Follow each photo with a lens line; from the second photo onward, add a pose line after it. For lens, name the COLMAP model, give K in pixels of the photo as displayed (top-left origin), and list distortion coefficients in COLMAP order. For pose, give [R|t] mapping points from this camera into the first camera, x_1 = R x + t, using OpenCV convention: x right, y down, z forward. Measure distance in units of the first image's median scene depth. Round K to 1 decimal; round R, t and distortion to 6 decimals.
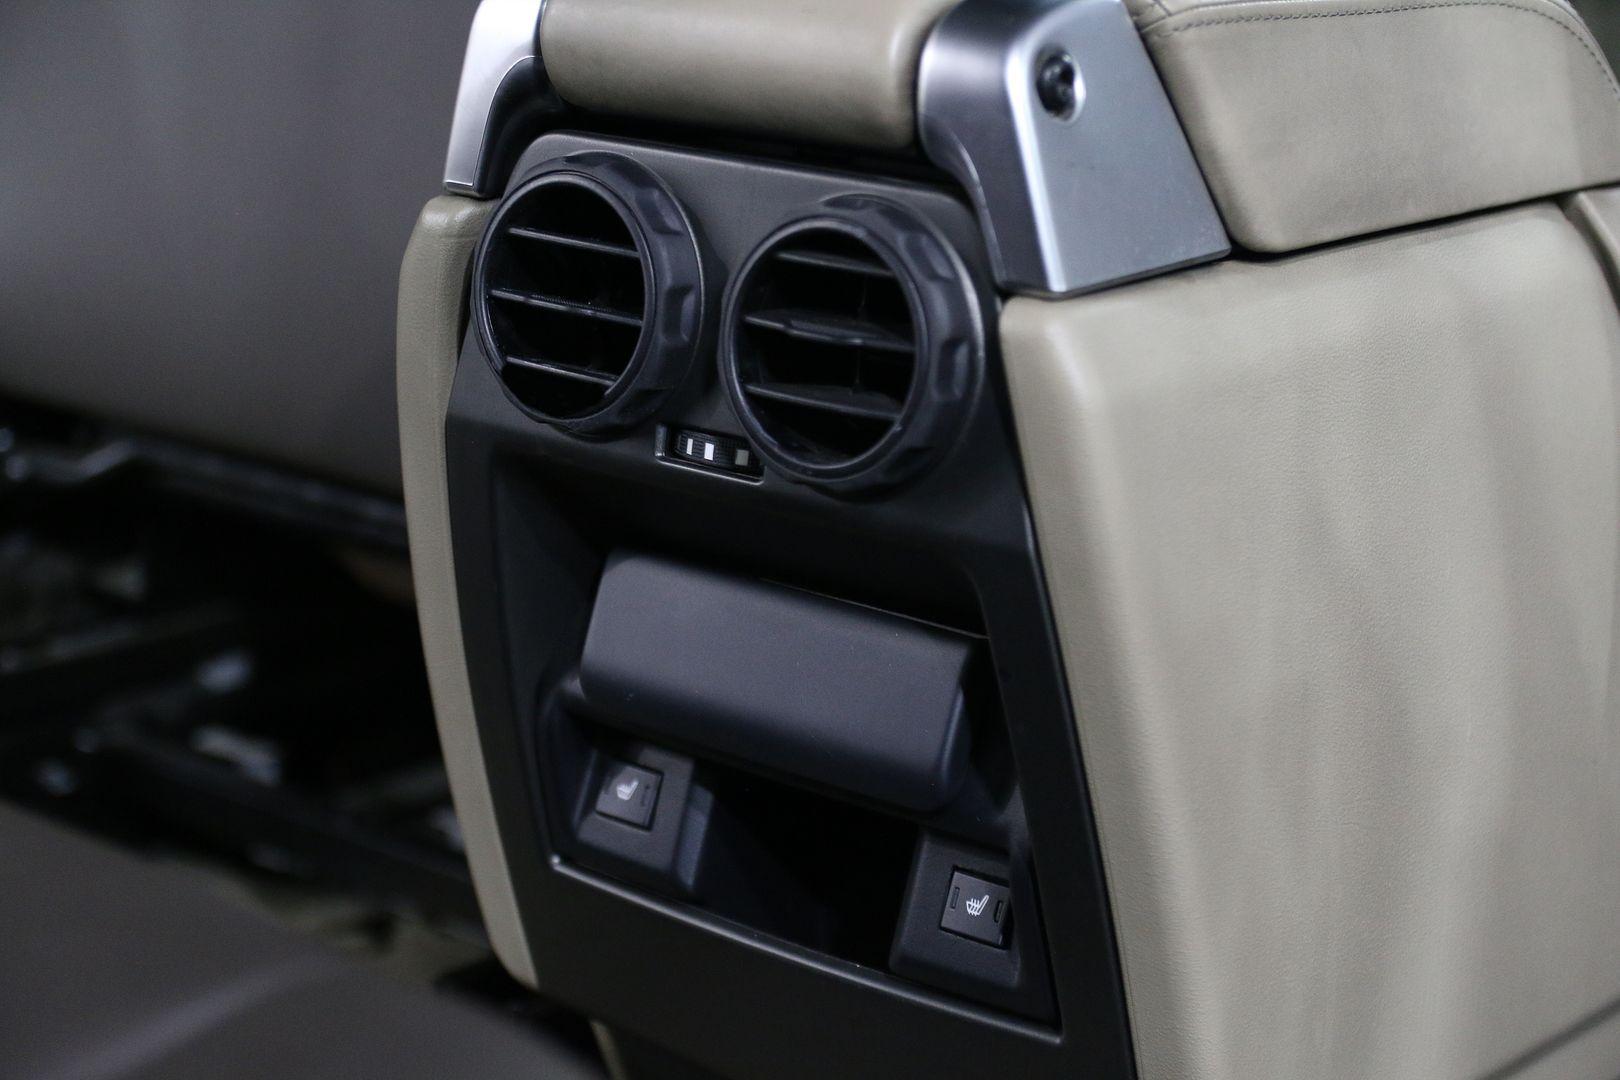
lens RADIAL K [[3460.0, 0, 810.0], [0, 3460.0, 540.0], [0, 0, 1]] dist [0.094249, 0.413116]
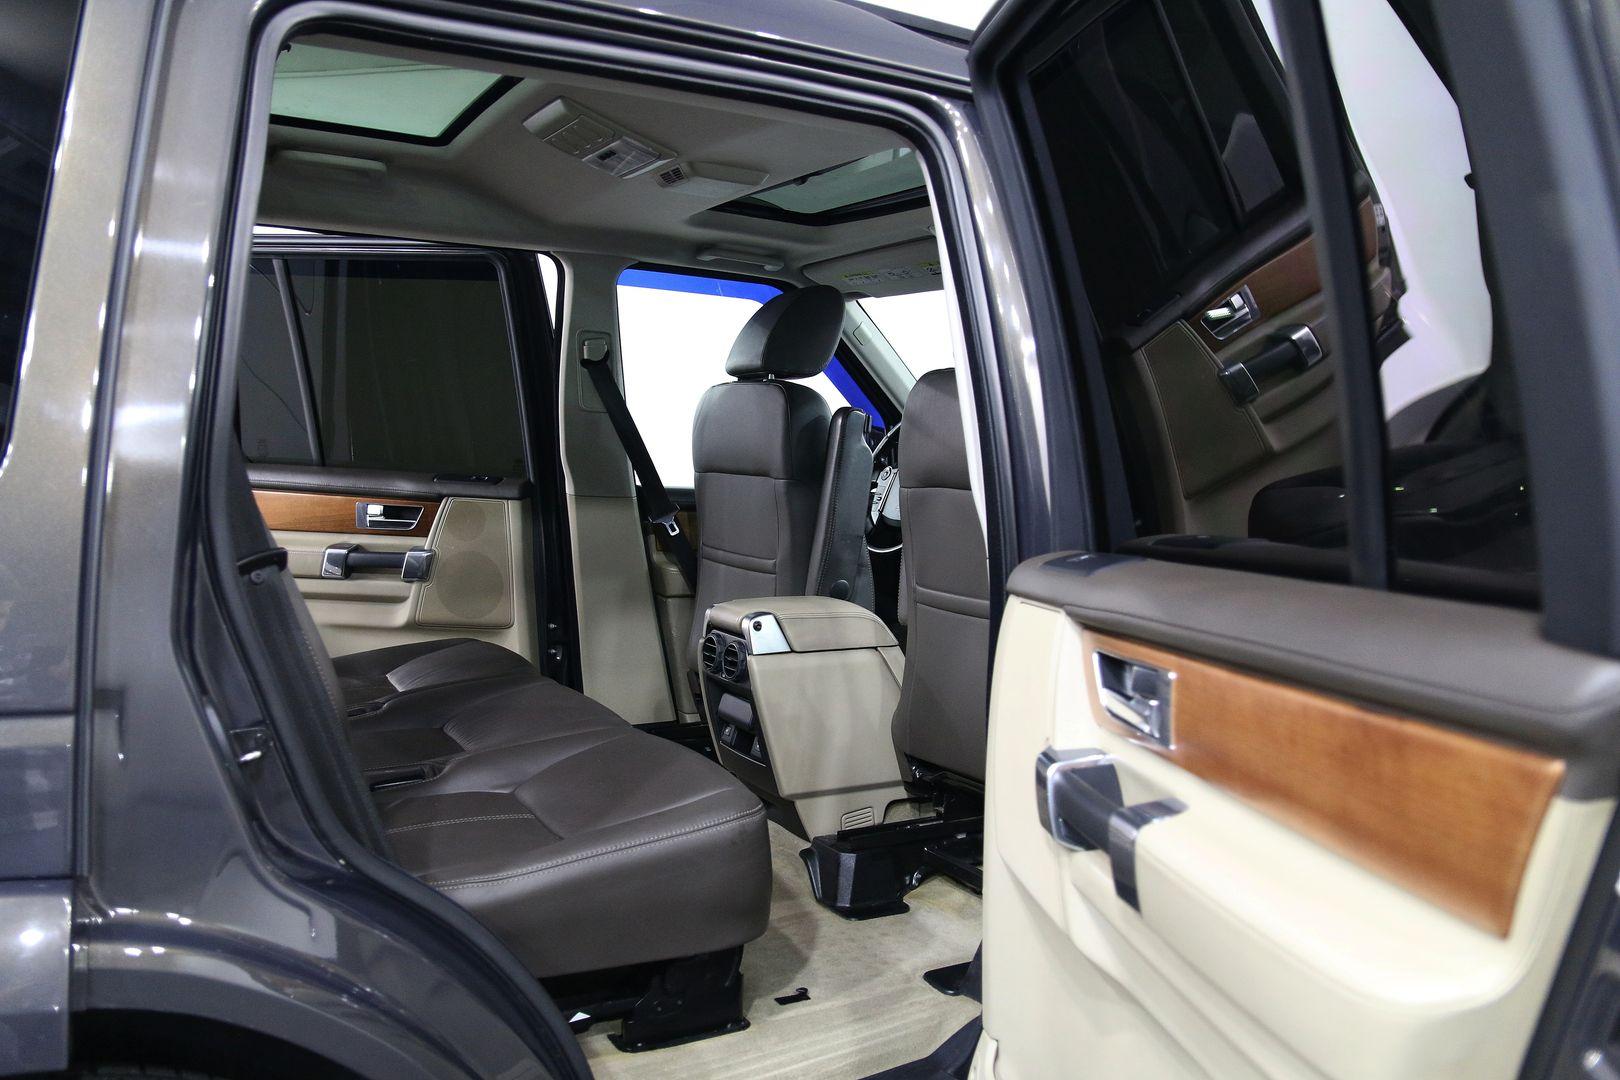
lens RADIAL K [[1273.6, 0, 810.0], [0, 1273.6, 540.0], [0, 0, 1]] dist [-0.141253, 0.145277]
pose [[0.944403, 0.025295, -0.327815, 0.937809], [-0.083767, 0.982646, -0.165500, 0.110847], [0.317940, 0.183759, 0.930133, -1.324712]]
